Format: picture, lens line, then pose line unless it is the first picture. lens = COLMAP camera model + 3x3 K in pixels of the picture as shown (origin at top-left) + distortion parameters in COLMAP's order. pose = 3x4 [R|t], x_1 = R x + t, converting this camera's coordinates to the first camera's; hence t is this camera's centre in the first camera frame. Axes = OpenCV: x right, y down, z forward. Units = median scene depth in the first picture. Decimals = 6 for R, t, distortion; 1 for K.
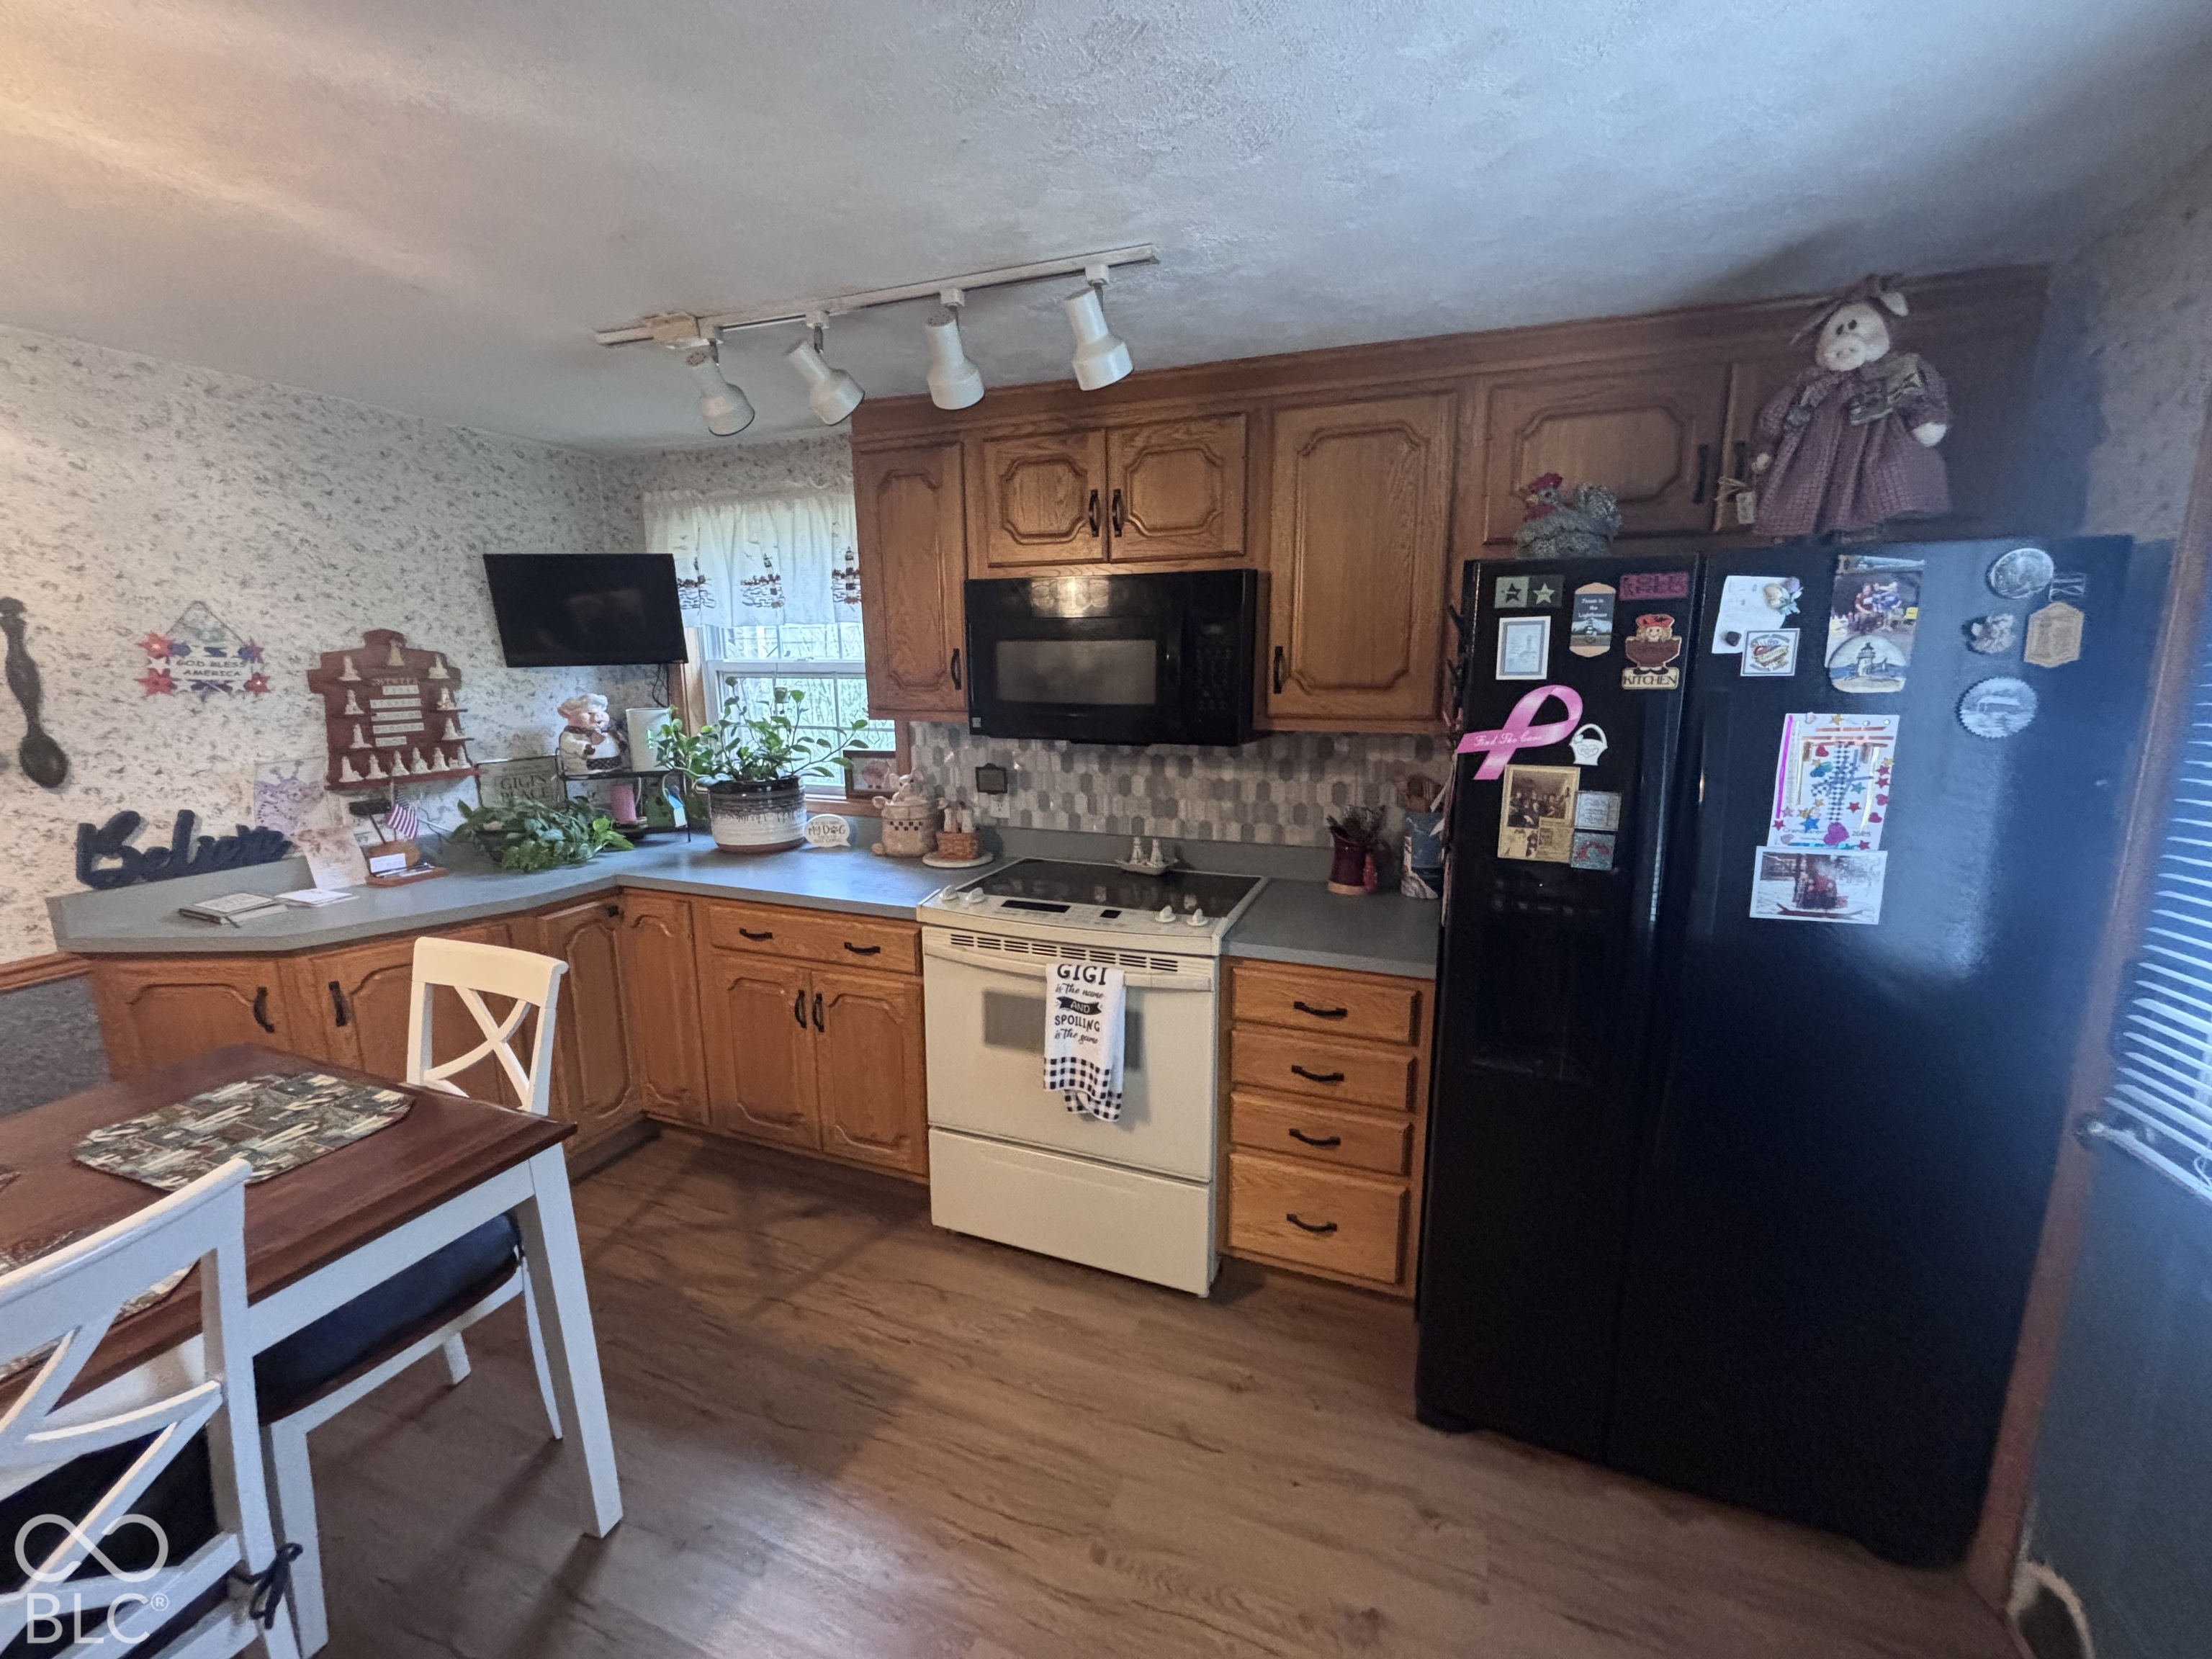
lens RADIAL K [[897.1, 0, 1088.1], [0, 897.1, 827.1], [0, 0, 1]] dist [0.000219, 0.001018]
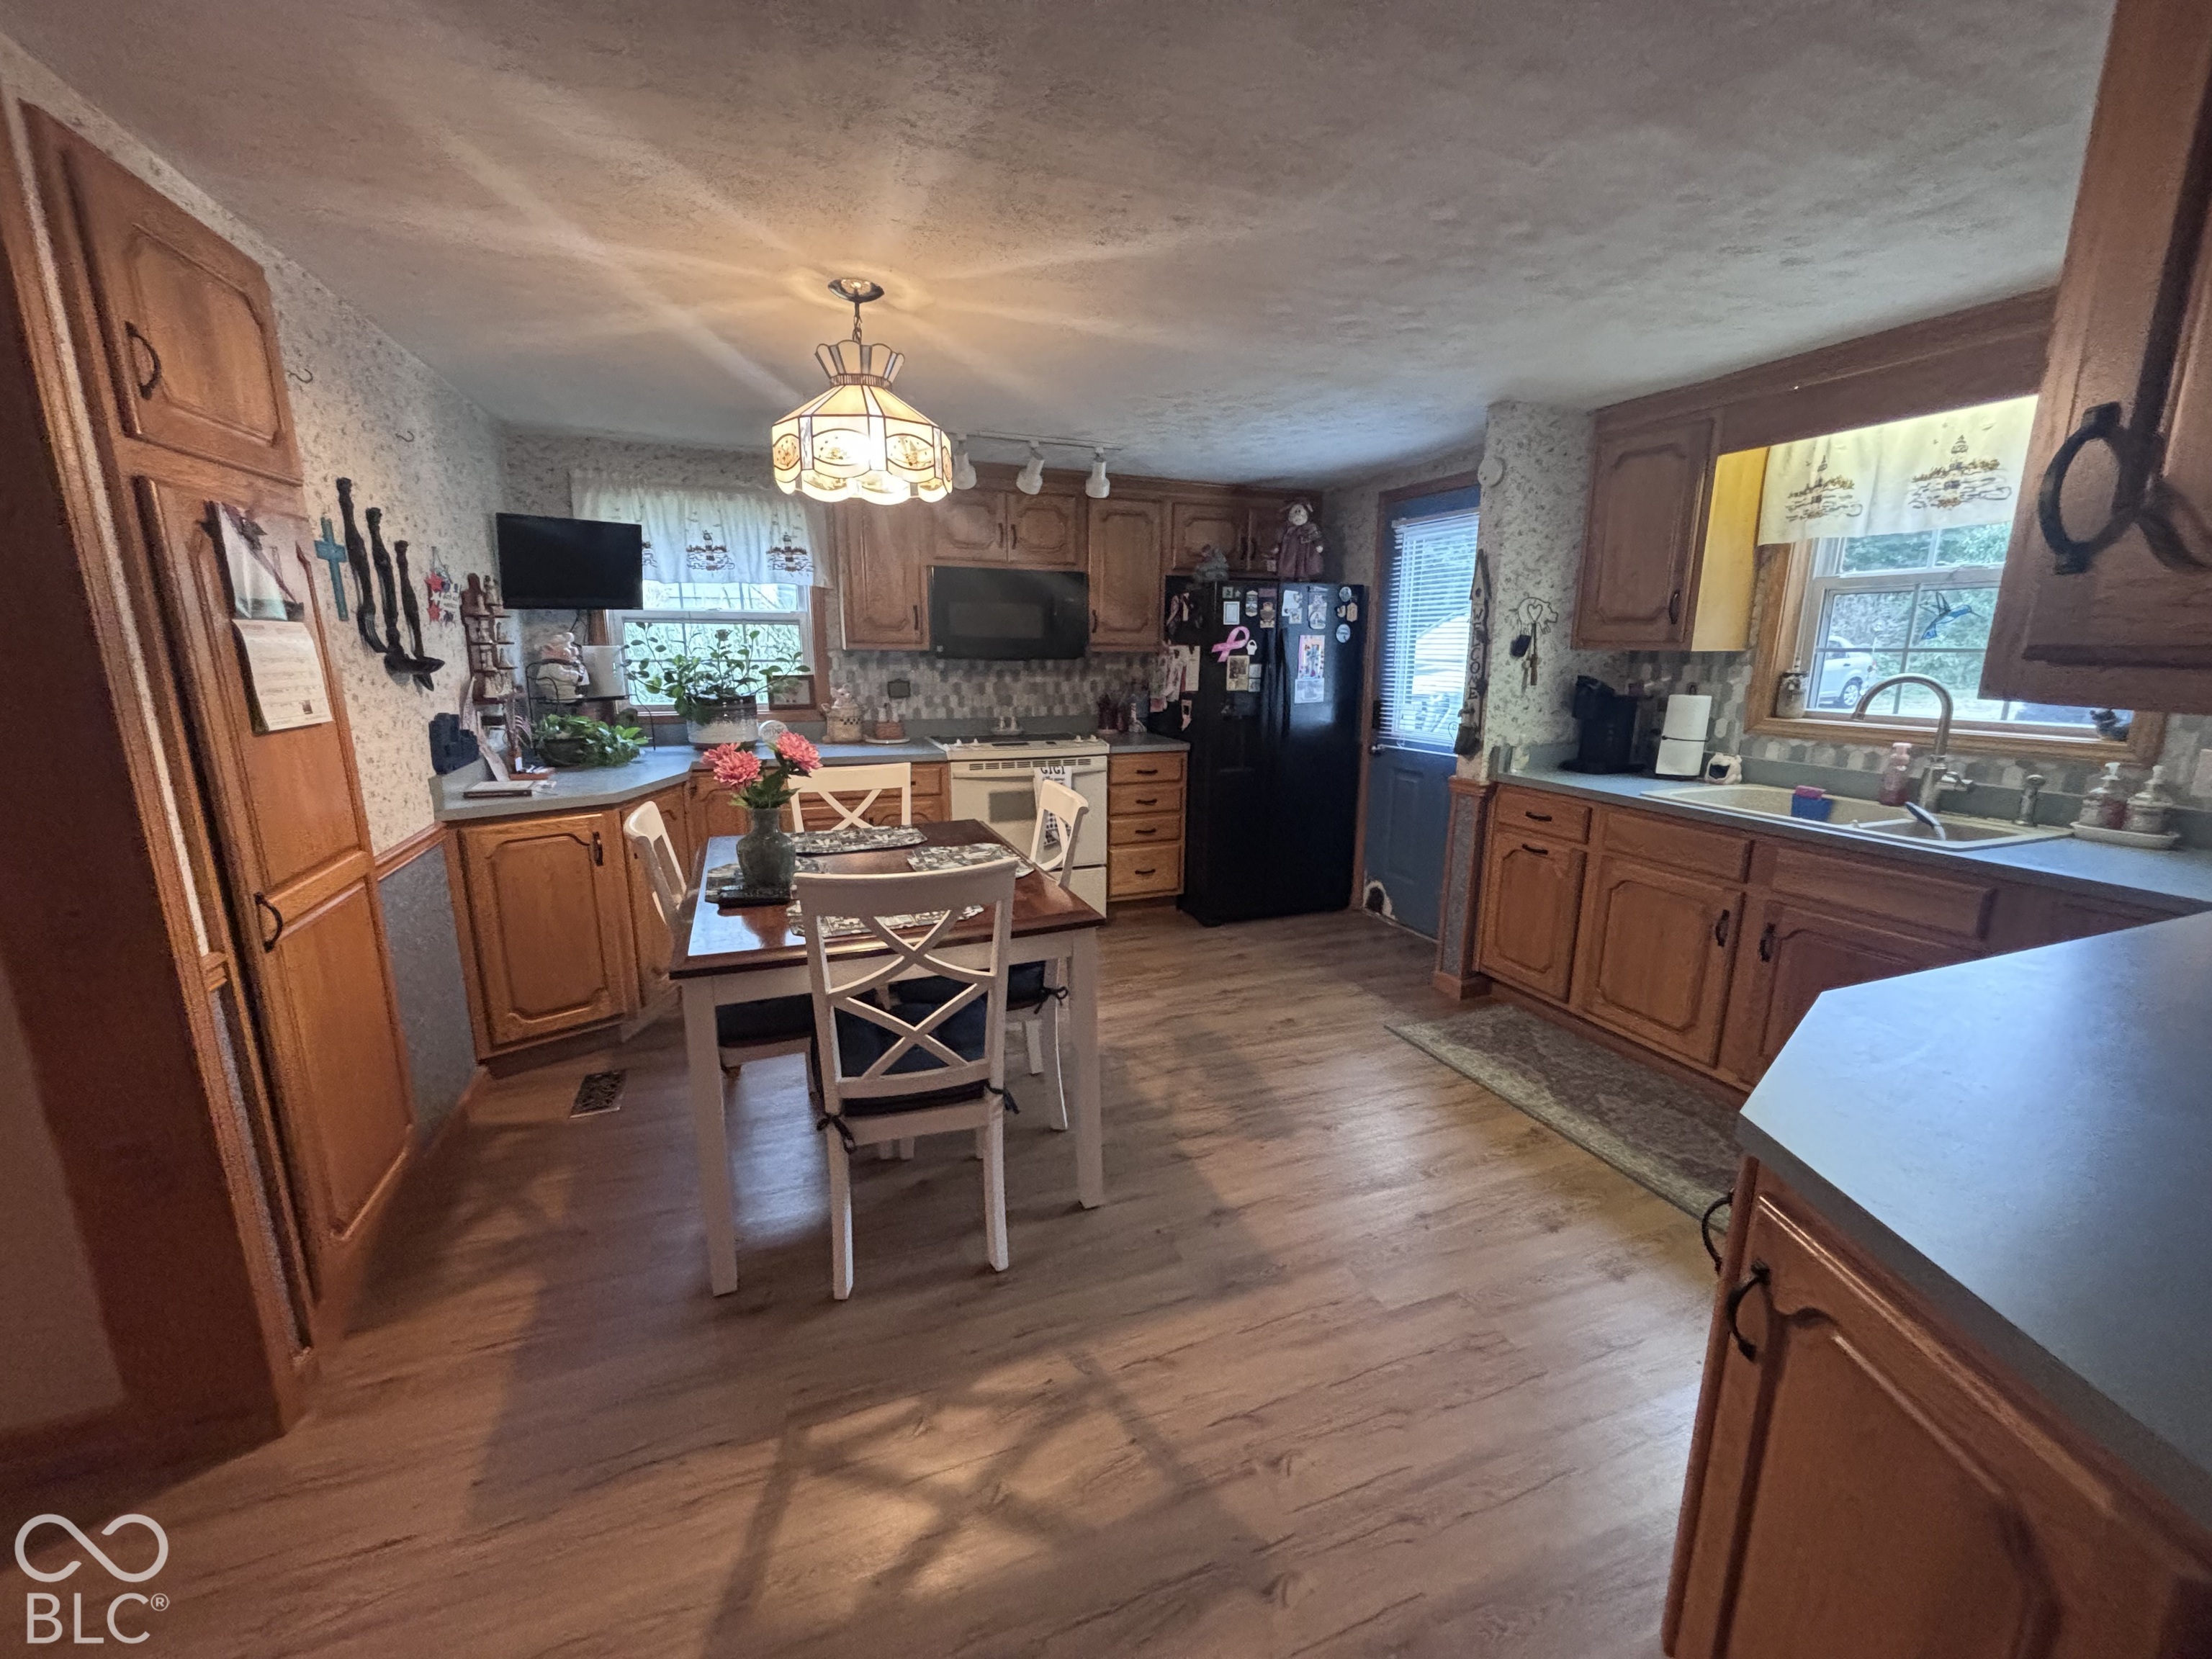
lens RADIAL K [[897.1, 0, 1095.5], [0, 897.1, 830.0], [0, 0, 1]] dist [0.000219, 0.001018]
pose [[0.738085, -0.131264, 0.661816, -1.174447], [0.110853, 0.991155, 0.072957, 0.146576], [-0.665539, 0.019516, 0.746108, -0.521841]]
